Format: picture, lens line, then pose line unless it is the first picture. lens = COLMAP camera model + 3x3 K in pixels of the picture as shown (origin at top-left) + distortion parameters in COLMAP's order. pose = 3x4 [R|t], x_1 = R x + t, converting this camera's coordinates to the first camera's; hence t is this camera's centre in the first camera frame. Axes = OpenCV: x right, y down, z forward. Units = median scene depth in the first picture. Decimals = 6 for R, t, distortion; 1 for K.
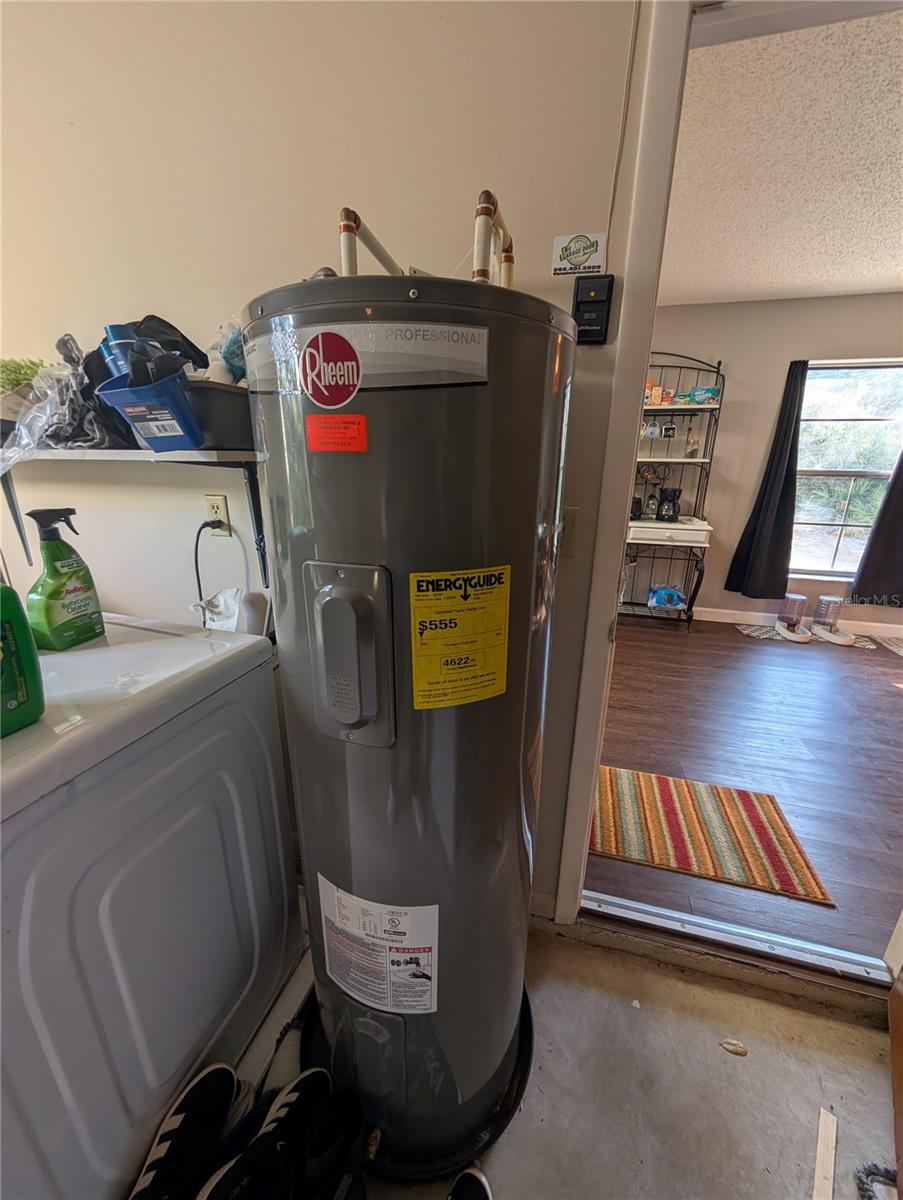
lens RADIAL K [[456.3, 0, 453.0], [0, 456.3, 606.7], [0, 0, 1]] dist [0.000943, -0.000028]
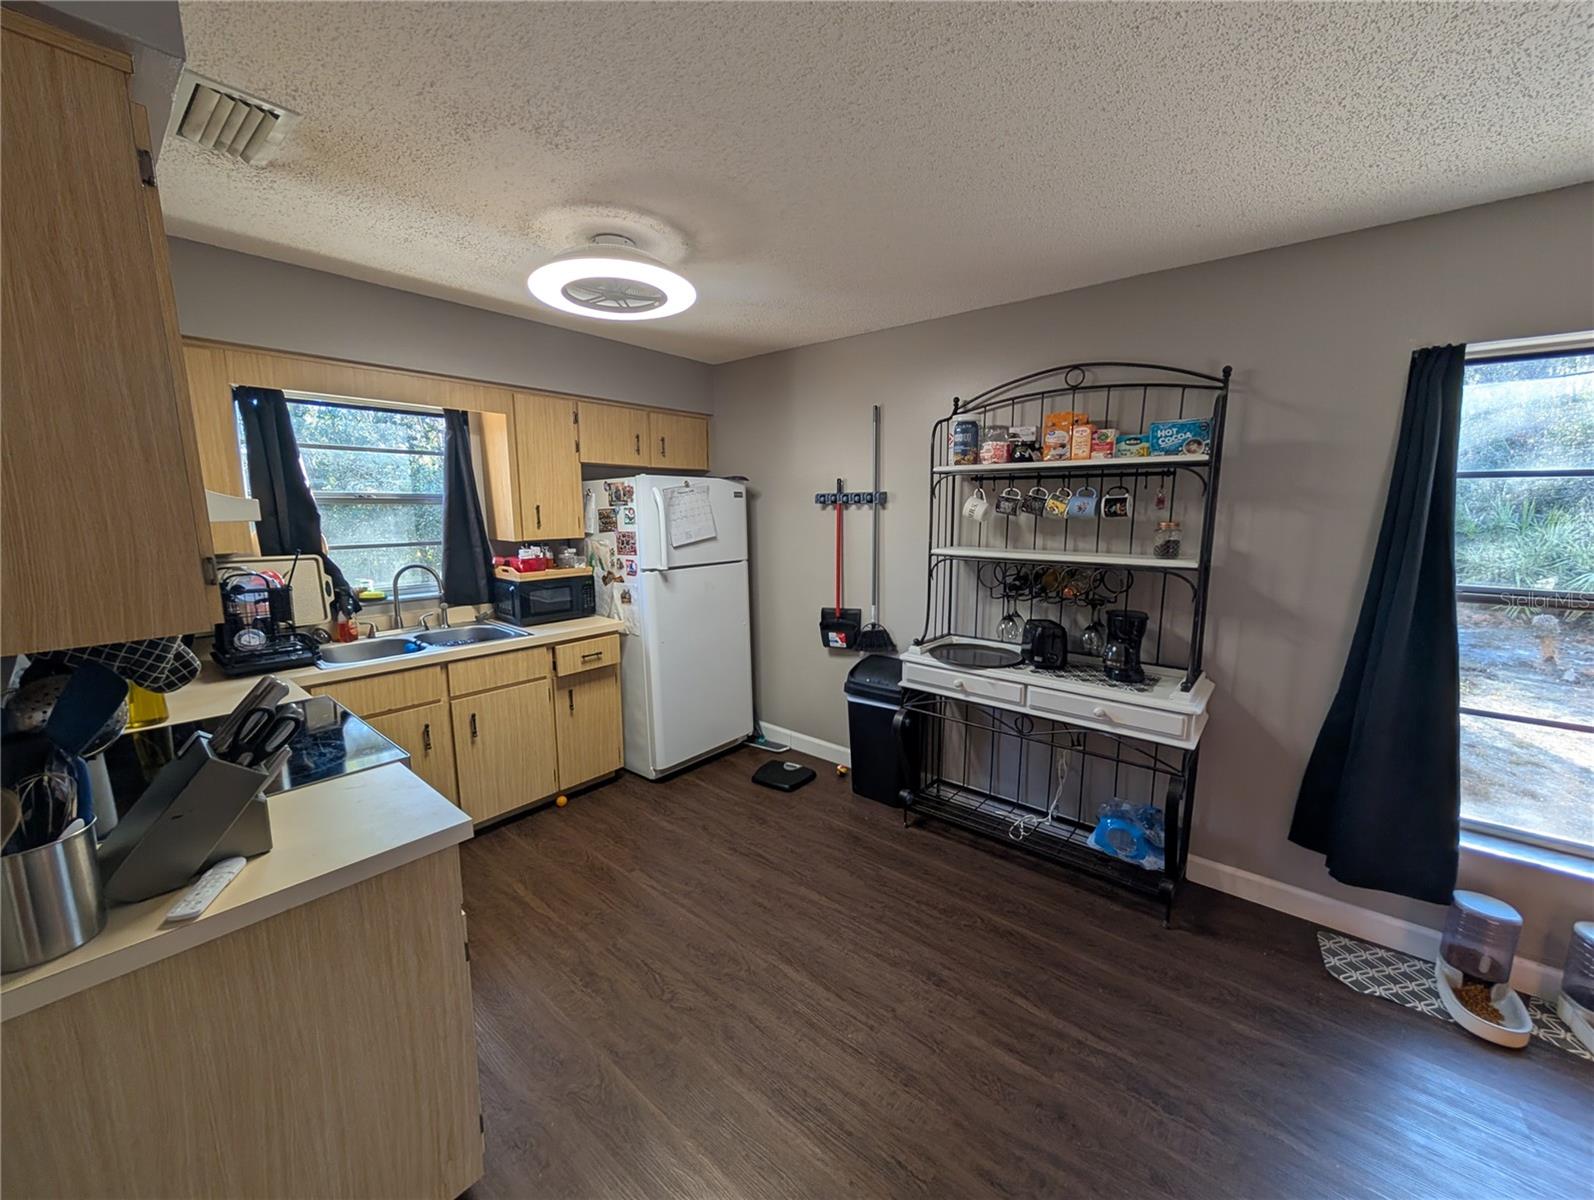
lens RADIAL K [[606.1, 0, 797.0], [0, 606.1, 600.0], [0, 0, 1]] dist [0.000943, -0.000028]
pose [[0.907515, 0.049966, -0.417037, 0.436200], [-0.115435, 0.984335, -0.133262, -0.147650], [0.403845, 0.169078, 0.899067, 0.262991]]
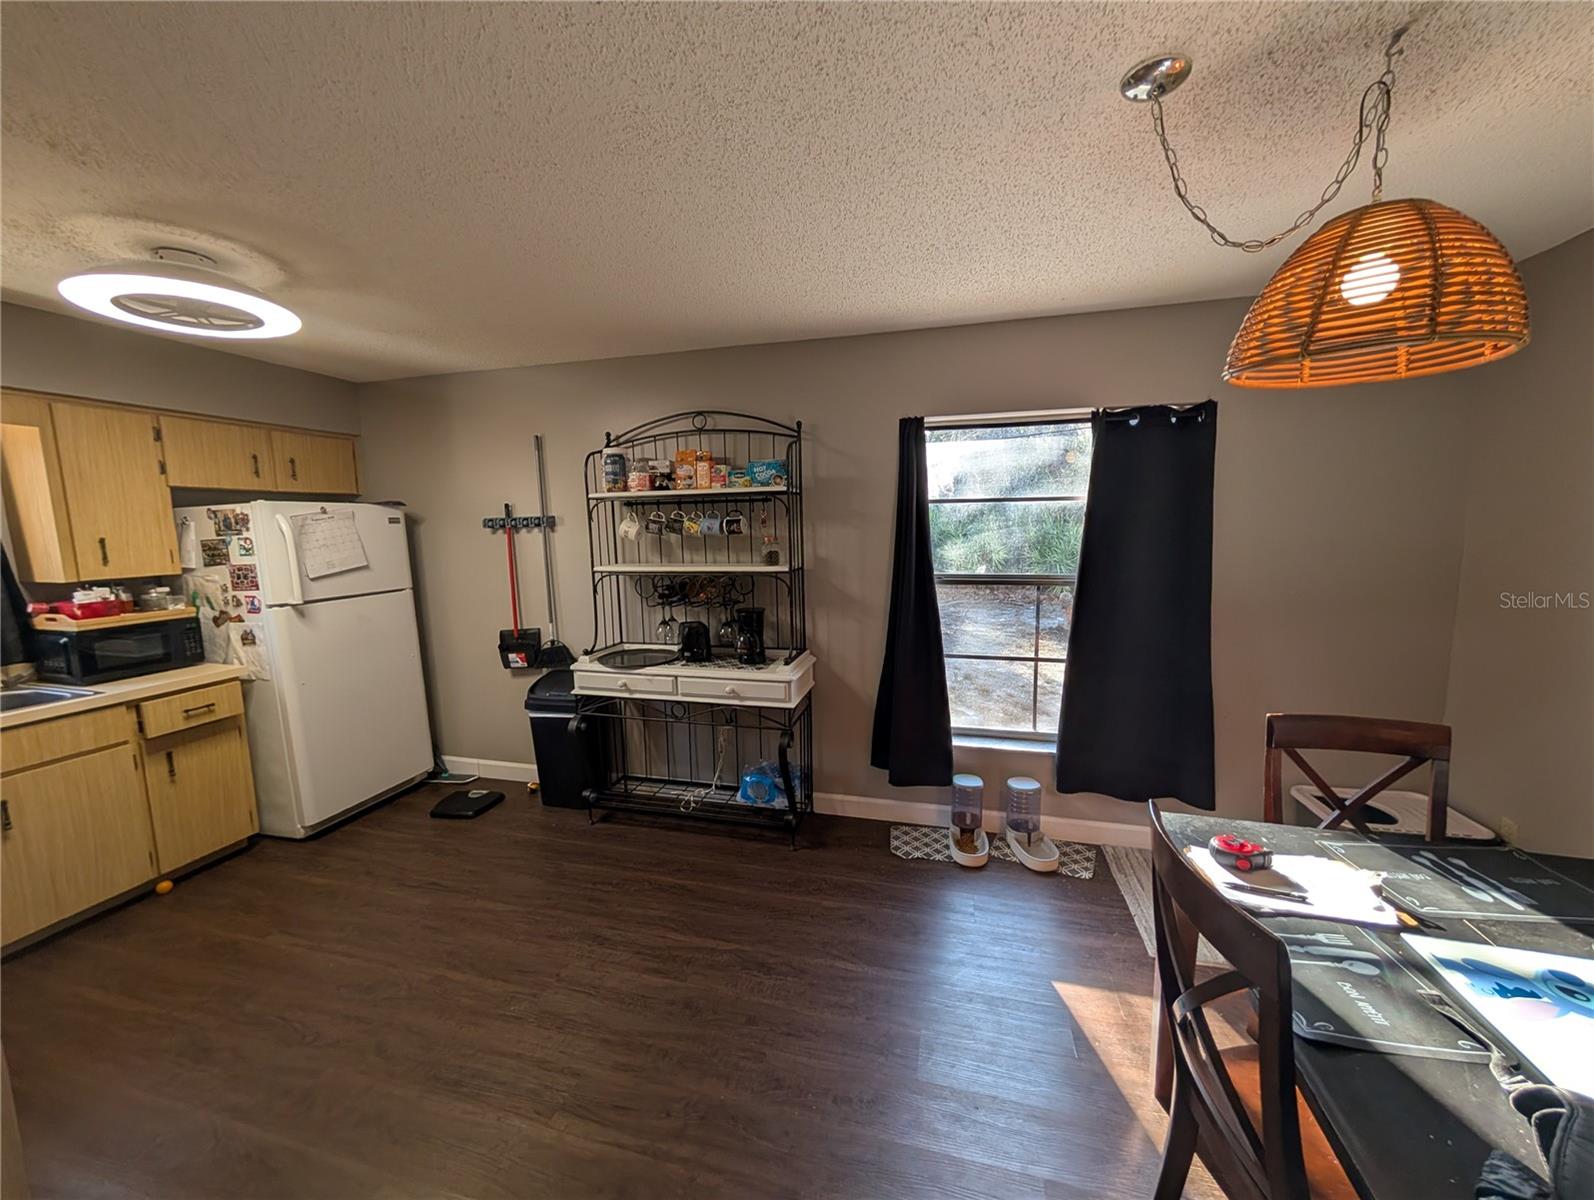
lens RADIAL K [[606.1, 0, 797.0], [0, 606.1, 600.0], [0, 0, 1]] dist [0.000943, -0.000028]
pose [[0.999405, -0.034269, -0.003942, 0.559776], [0.032969, 0.982552, -0.183043, -0.121306], [0.010146, 0.182804, 0.983097, 0.181692]]
